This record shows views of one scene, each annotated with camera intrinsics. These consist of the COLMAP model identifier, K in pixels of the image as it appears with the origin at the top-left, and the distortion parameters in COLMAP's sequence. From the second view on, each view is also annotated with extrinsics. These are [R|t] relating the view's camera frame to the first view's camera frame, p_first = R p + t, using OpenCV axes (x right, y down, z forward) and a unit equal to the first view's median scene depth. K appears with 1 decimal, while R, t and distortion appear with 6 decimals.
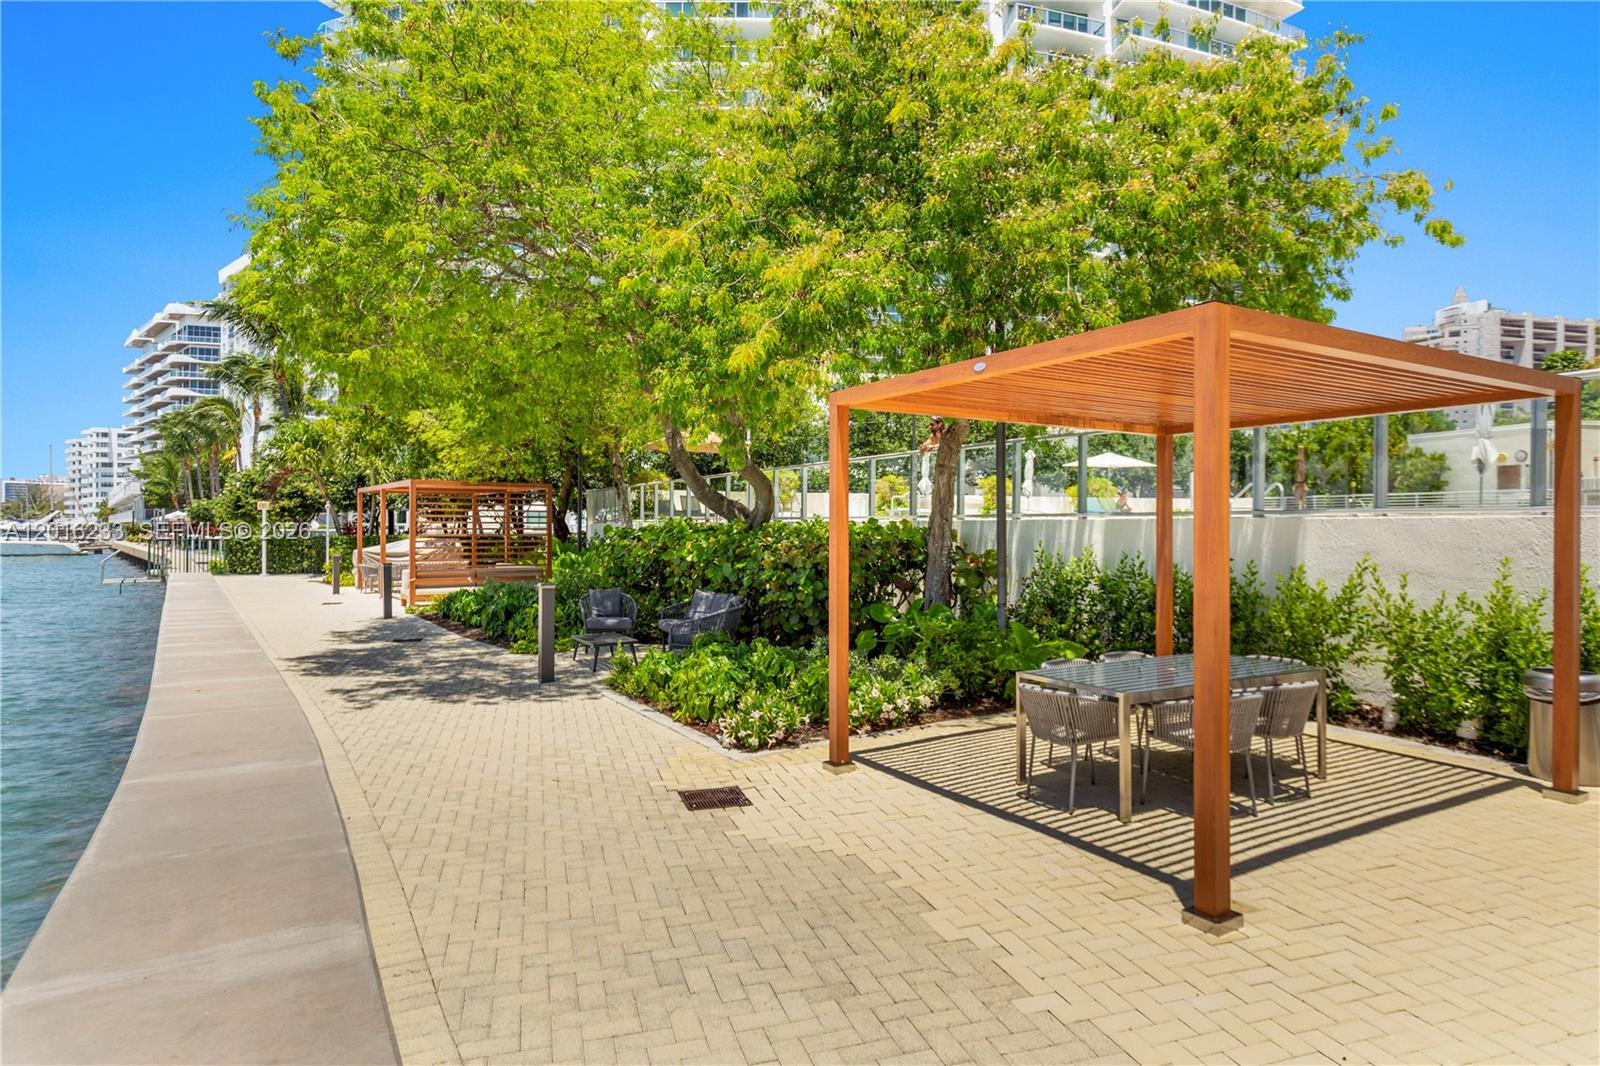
lens RADIAL K [[902.3, 0, 801.6], [0, 902.3, 533.2], [0, 0, 1]] dist [0.000295, 0.000059]
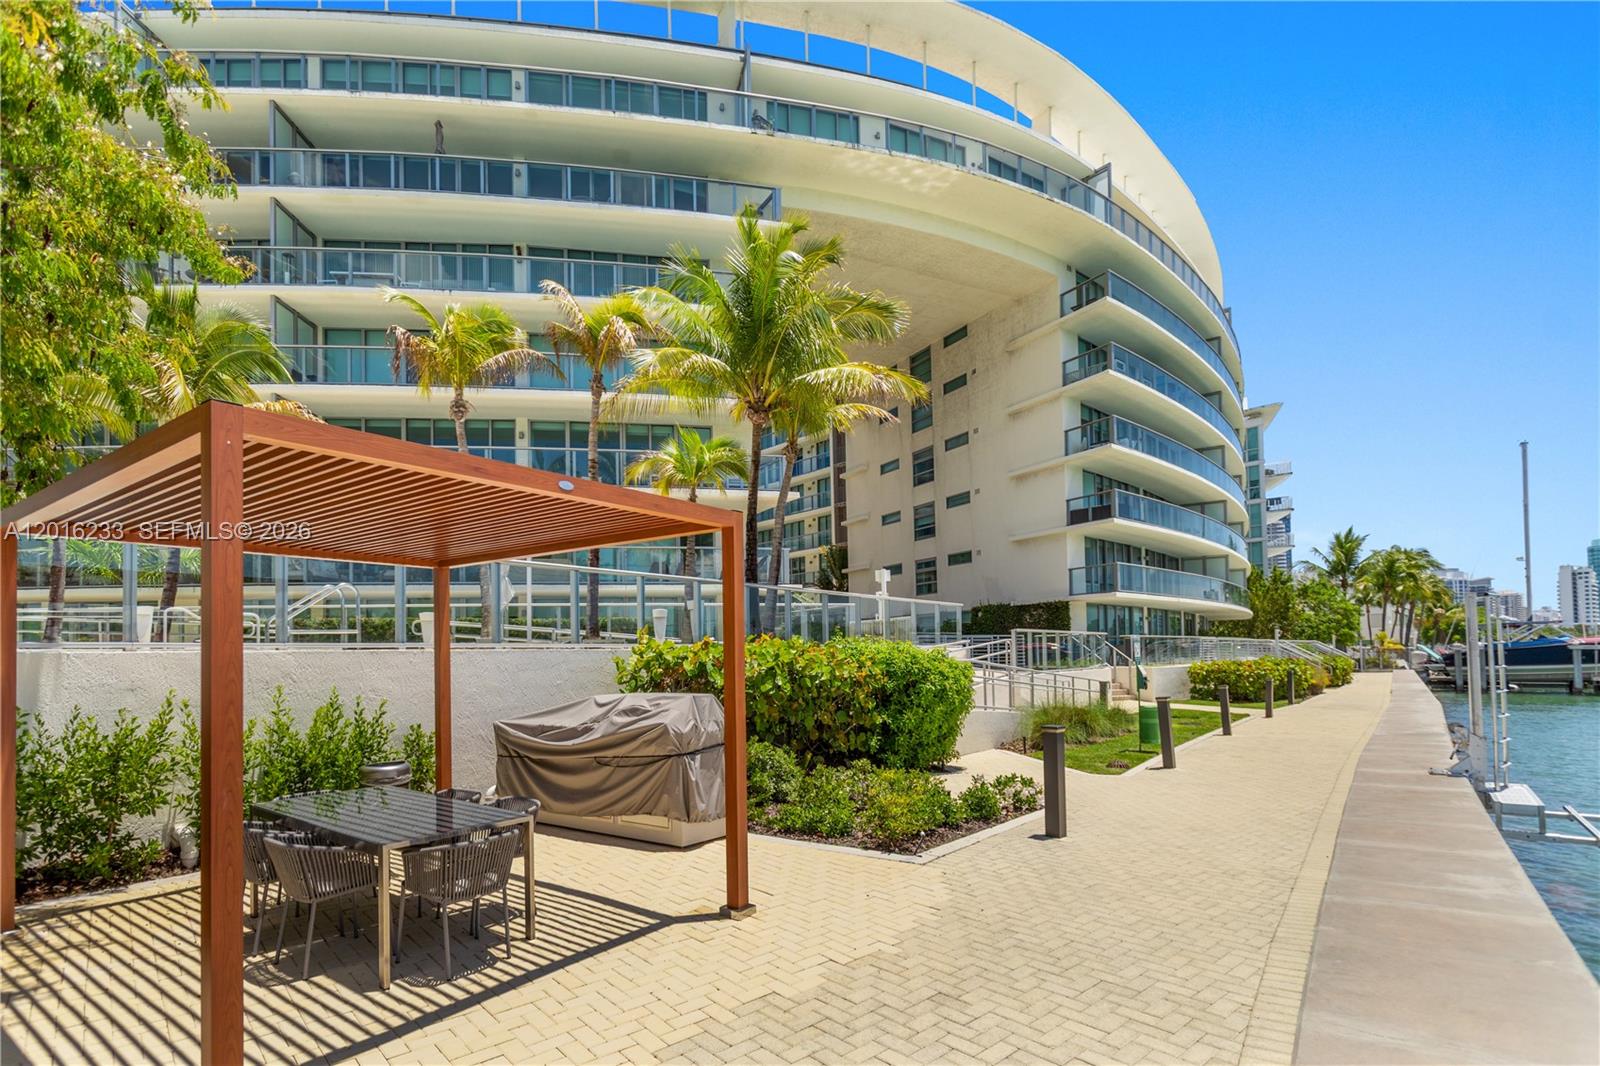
lens RADIAL K [[764.5, 0, 828.8], [0, 764.5, 623.7], [0, 0, 1]] dist [0.011068, 0.001189]
pose [[-0.415056, 0.038988, 0.908960, -0.656517], [0.018010, 0.999238, -0.034637, -0.008980], [-0.909617, 0.001995, -0.415442, 1.133326]]
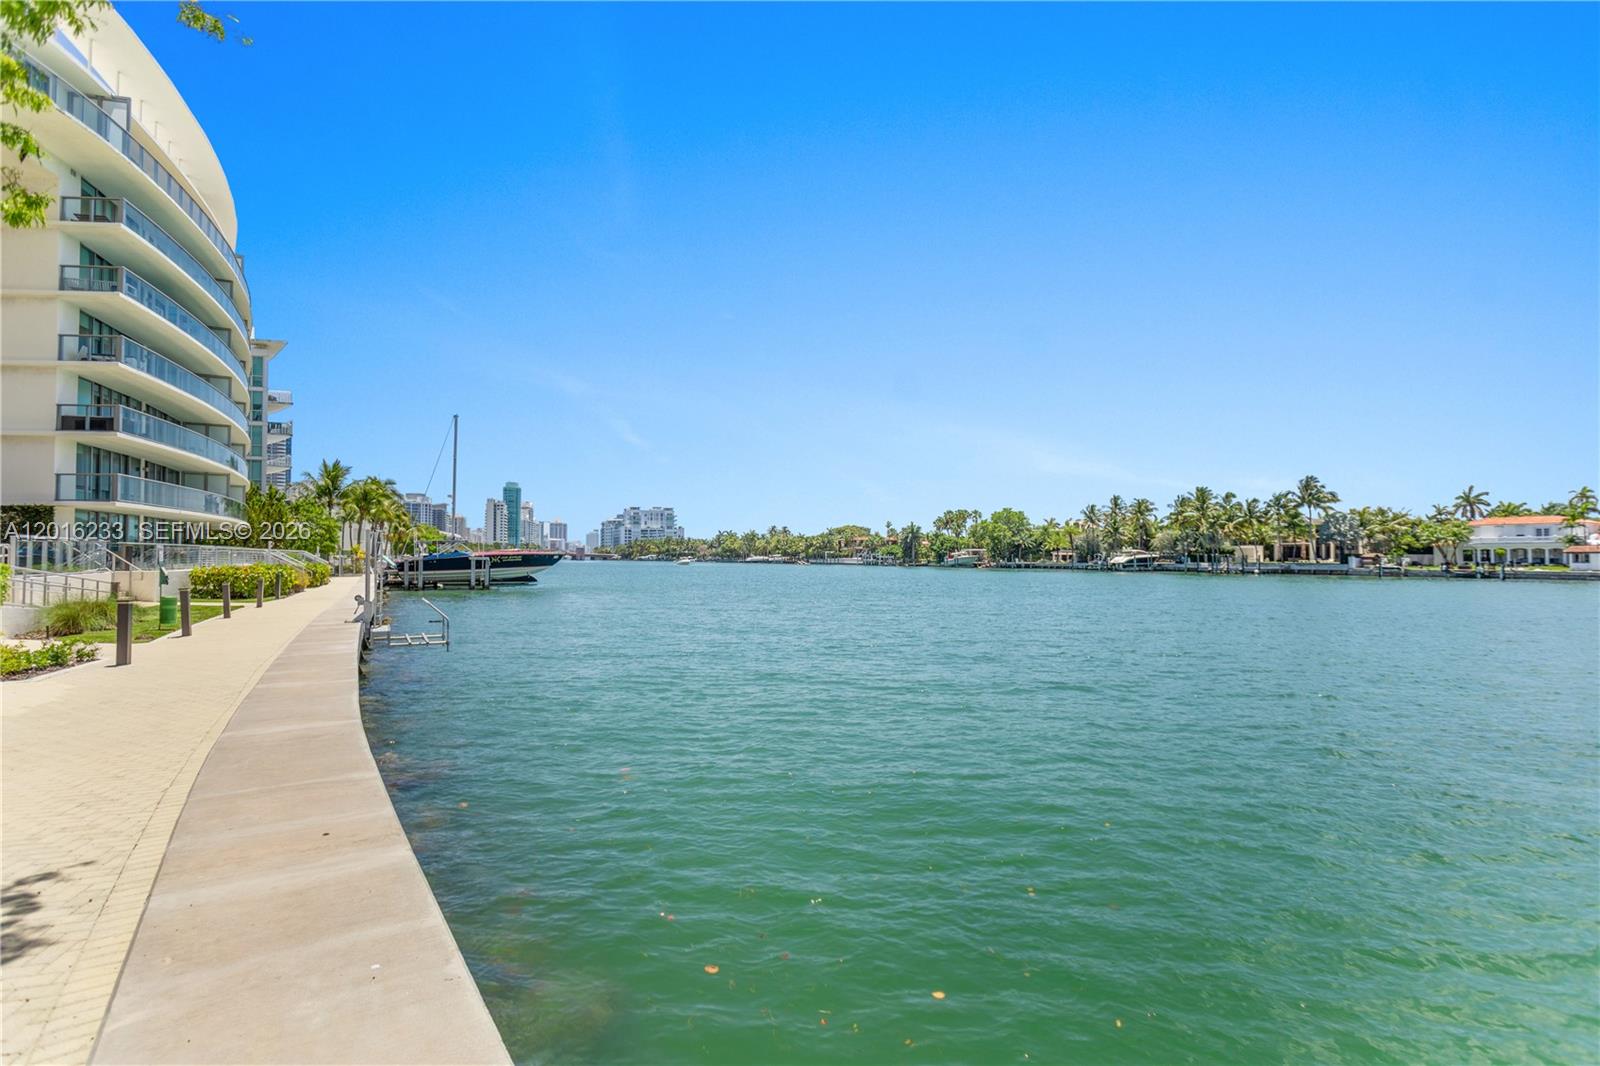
lens RADIAL K [[764.5, 0, 772.5], [0, 764.5, 534.1], [0, 0, 1]] dist [0.011068, 0.001189]
pose [[-0.999328, -0.002757, 0.036563, -1.509704], [-0.003618, 0.999717, -0.023495, -0.017903], [-0.036488, -0.023611, -0.999055, 2.322153]]
